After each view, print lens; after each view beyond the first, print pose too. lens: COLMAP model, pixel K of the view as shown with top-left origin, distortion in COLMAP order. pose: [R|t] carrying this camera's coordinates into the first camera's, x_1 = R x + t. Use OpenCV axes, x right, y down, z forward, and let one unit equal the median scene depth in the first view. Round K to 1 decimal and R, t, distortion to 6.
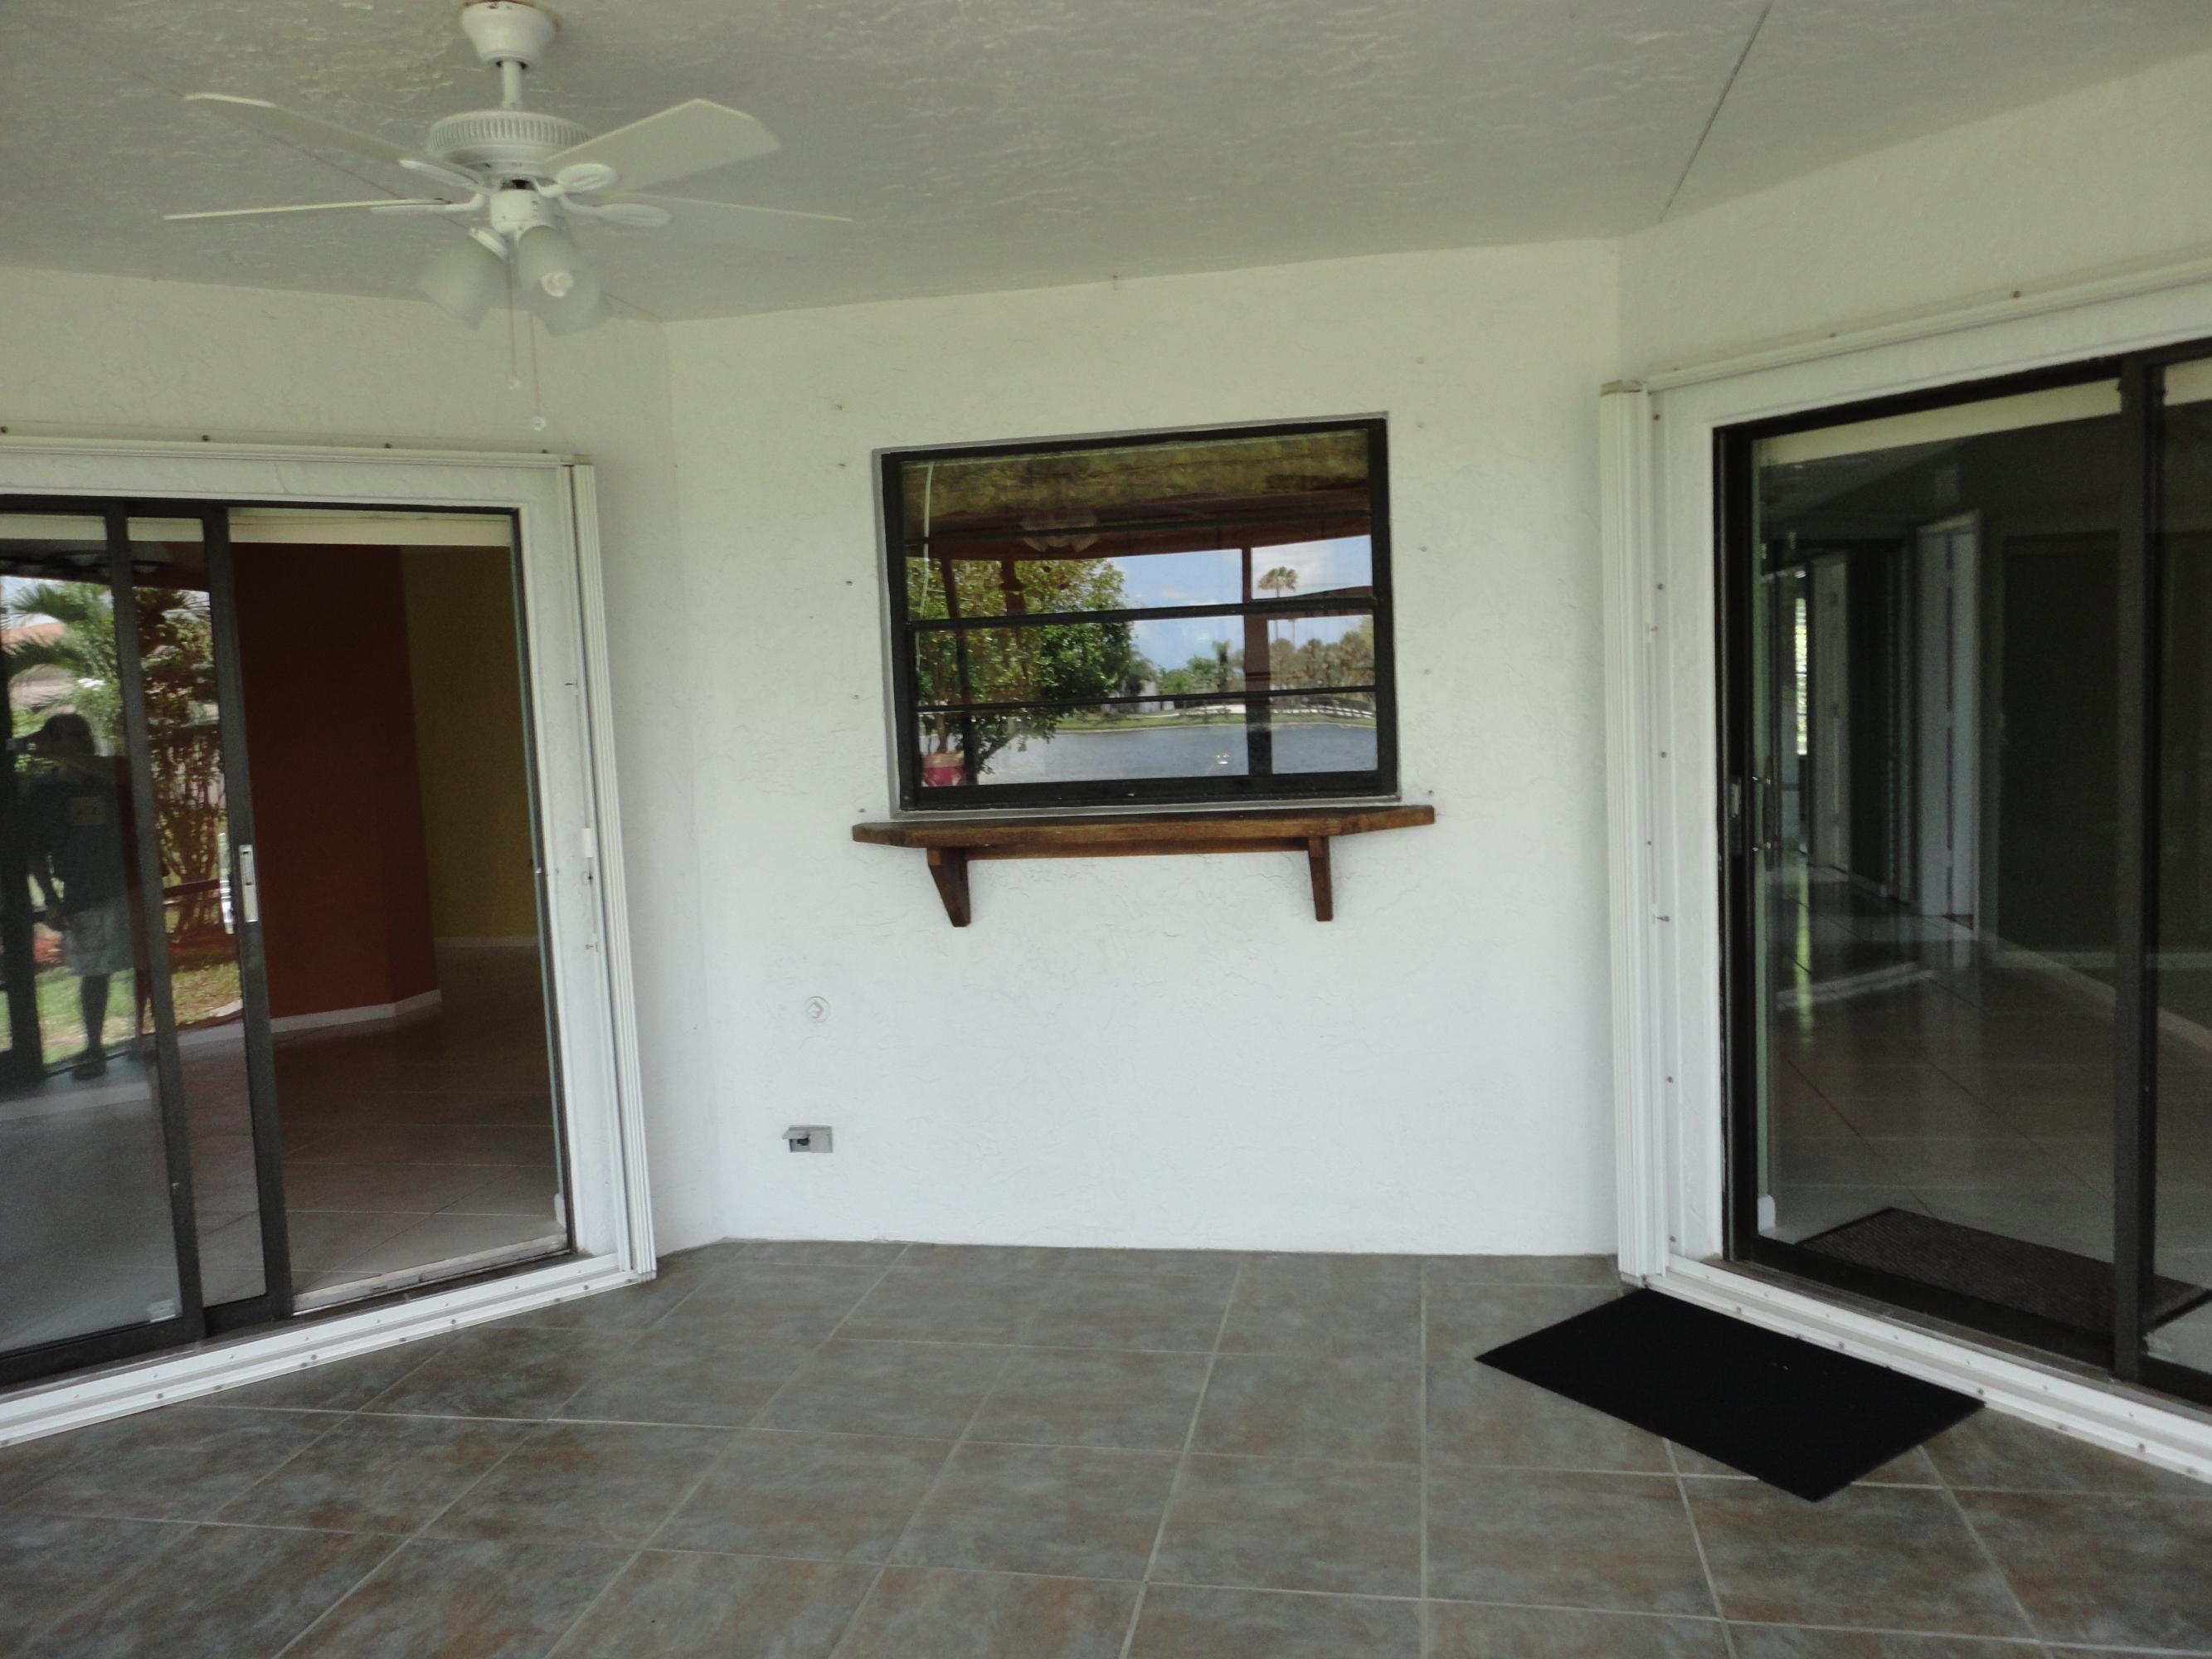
lens RADIAL K [[1619.0, 0, 1097.7], [0, 1619.0, 824.5], [0, 0, 1]] dist [-0.007997, 0.028294]
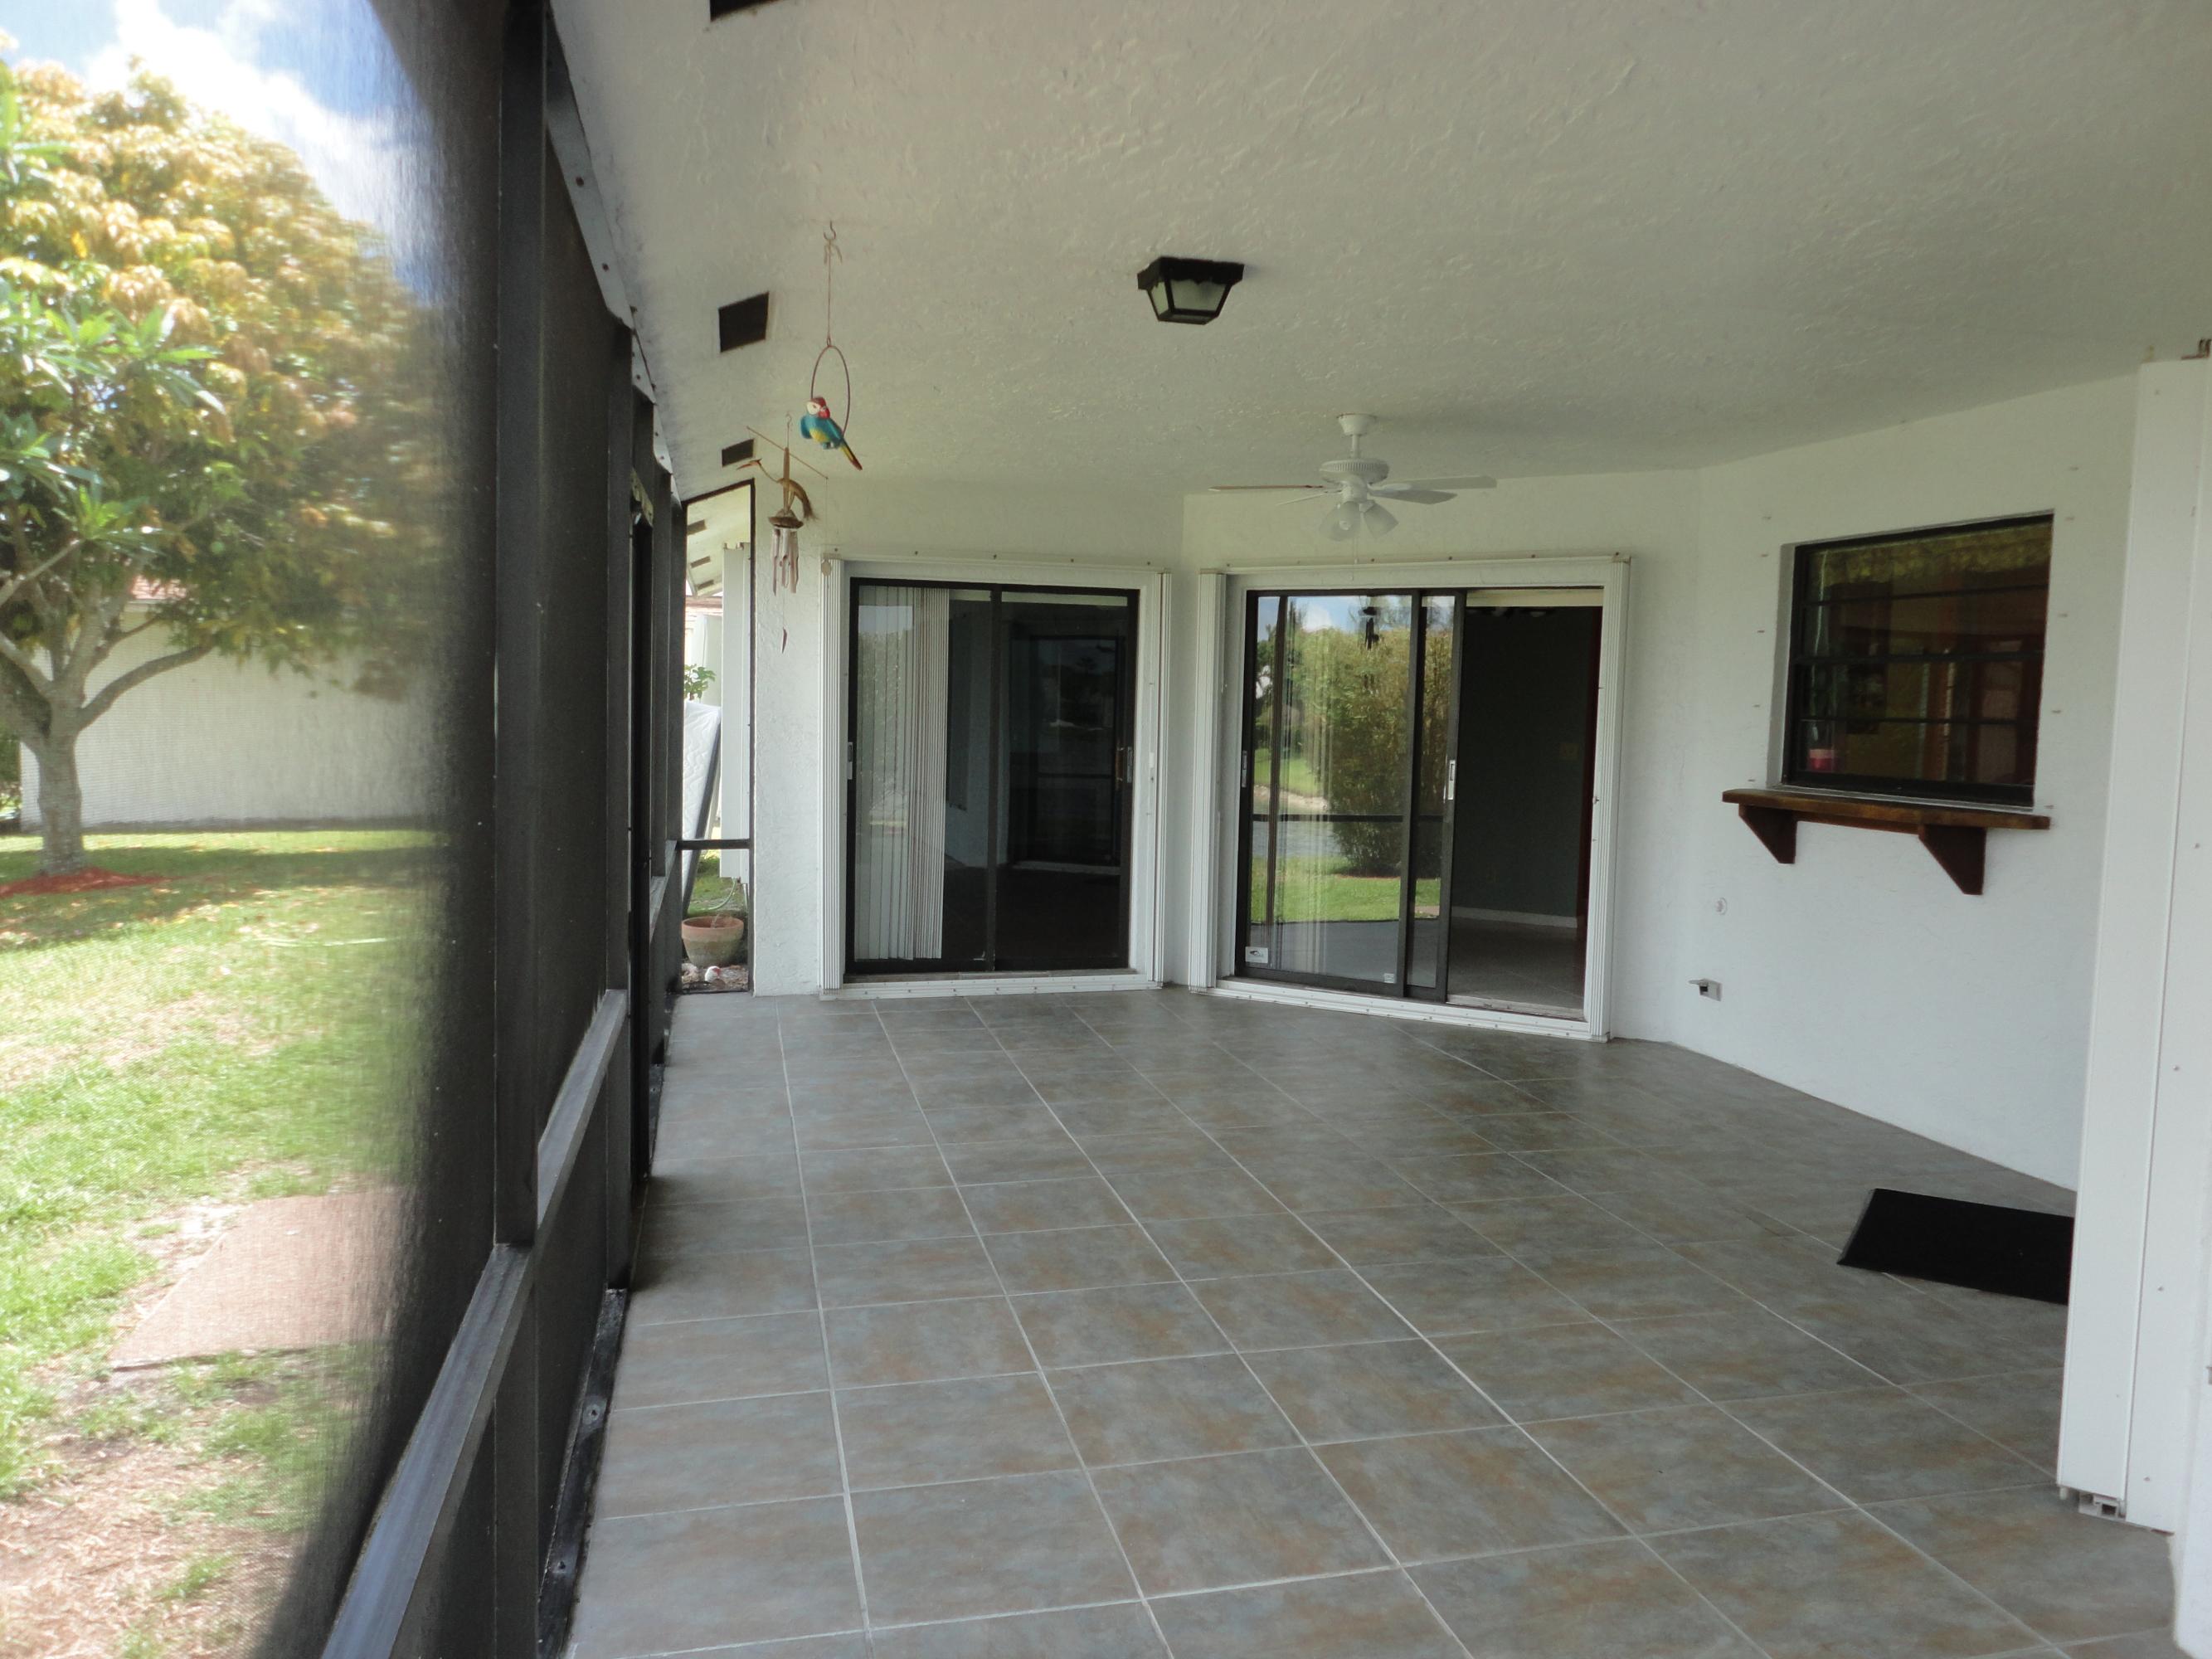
lens RADIAL K [[1619.0, 0, 1105.4], [0, 1619.0, 821.6], [0, 0, 1]] dist [-0.007997, 0.028294]
pose [[0.407850, 0.124349, -0.904542, 1.152286], [-0.123413, 0.989099, 0.080327, -0.020679], [0.904670, 0.078871, 0.418751, -0.219414]]
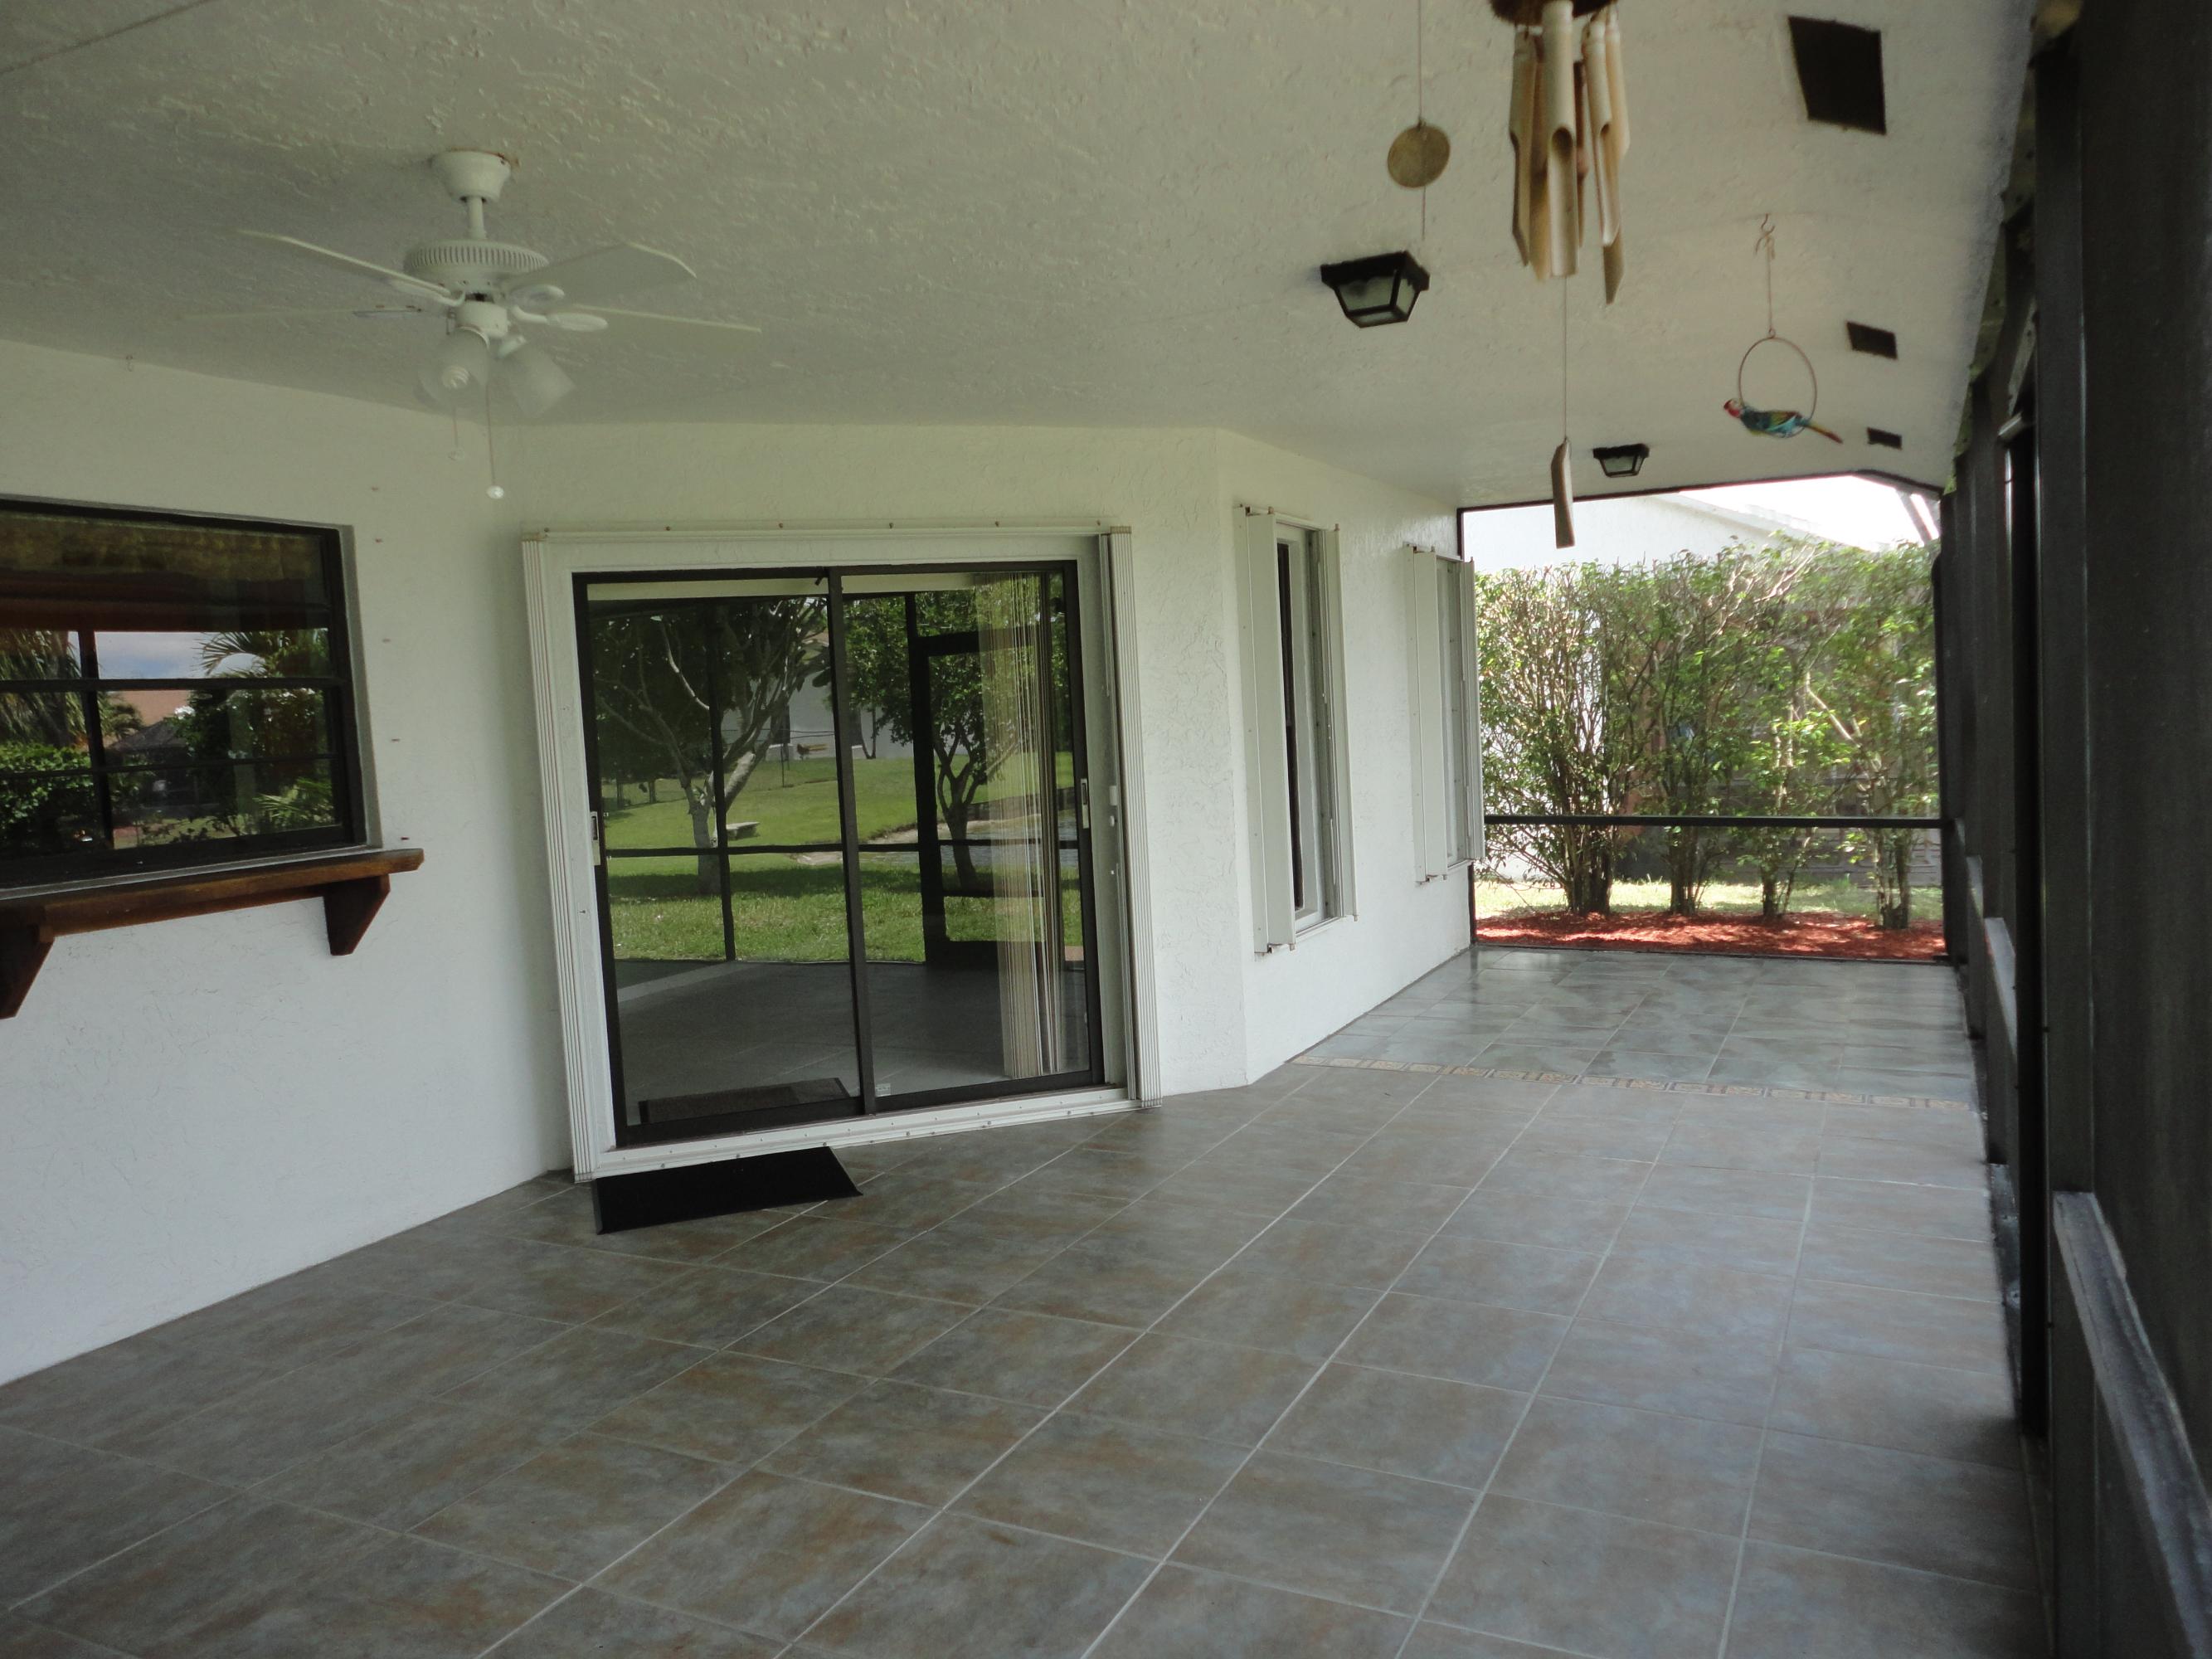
lens RADIAL K [[1619.0, 0, 1110.5], [0, 1619.0, 835.1], [0, 0, 1]] dist [-0.007997, 0.028294]
pose [[0.264748, -0.046473, 0.963197, -0.908326], [0.126109, 0.991929, 0.013196, 0.031304], [-0.956036, 0.117974, 0.268472, 0.173522]]
